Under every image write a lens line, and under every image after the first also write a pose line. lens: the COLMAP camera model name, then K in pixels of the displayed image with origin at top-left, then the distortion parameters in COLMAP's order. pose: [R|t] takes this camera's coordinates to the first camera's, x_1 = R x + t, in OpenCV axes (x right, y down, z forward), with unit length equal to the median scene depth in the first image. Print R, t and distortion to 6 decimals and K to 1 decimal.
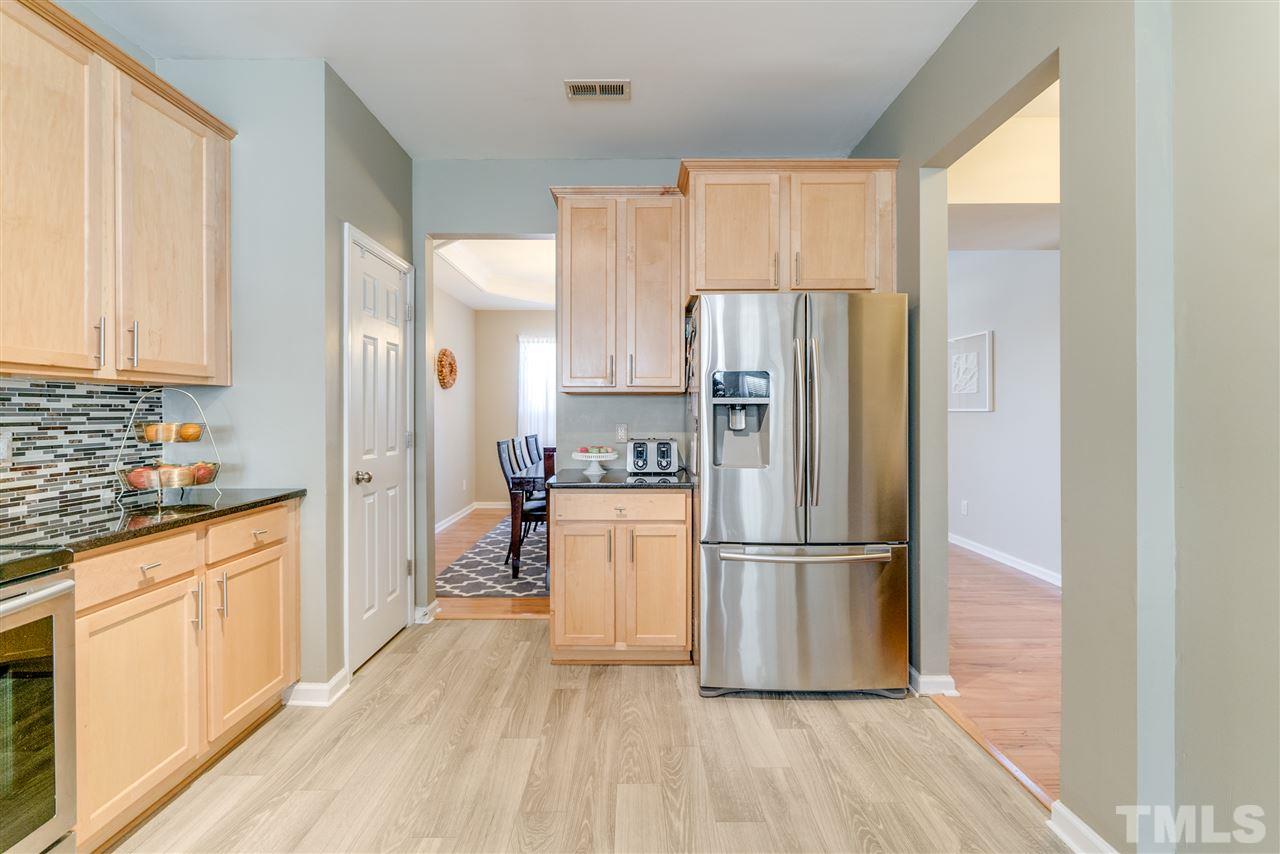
lens RADIAL K [[532.7, 0, 625.8], [0, 532.7, 413.6], [0, 0, 1]] dist [-0.005712, 0.001832]
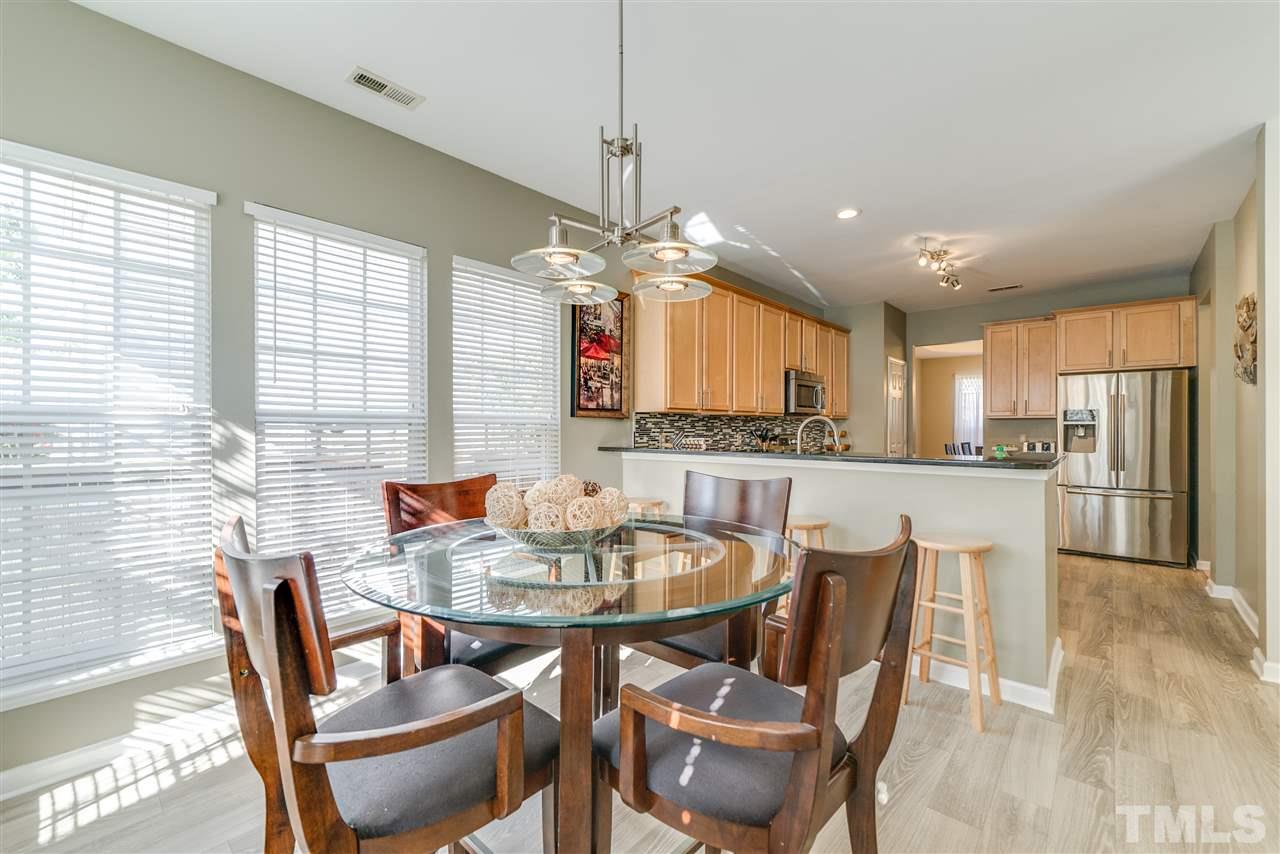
lens RADIAL K [[511.4, 0, 646.5], [0, 511.4, 428.0], [0, 0, 1]] dist [-0.000898, 0.000404]
pose [[0.750635, 0.002353, -0.660713, 0.324128], [-0.003963, 0.999992, -0.000941, 0.007398], [0.660705, 0.003325, 0.750638, -2.184298]]
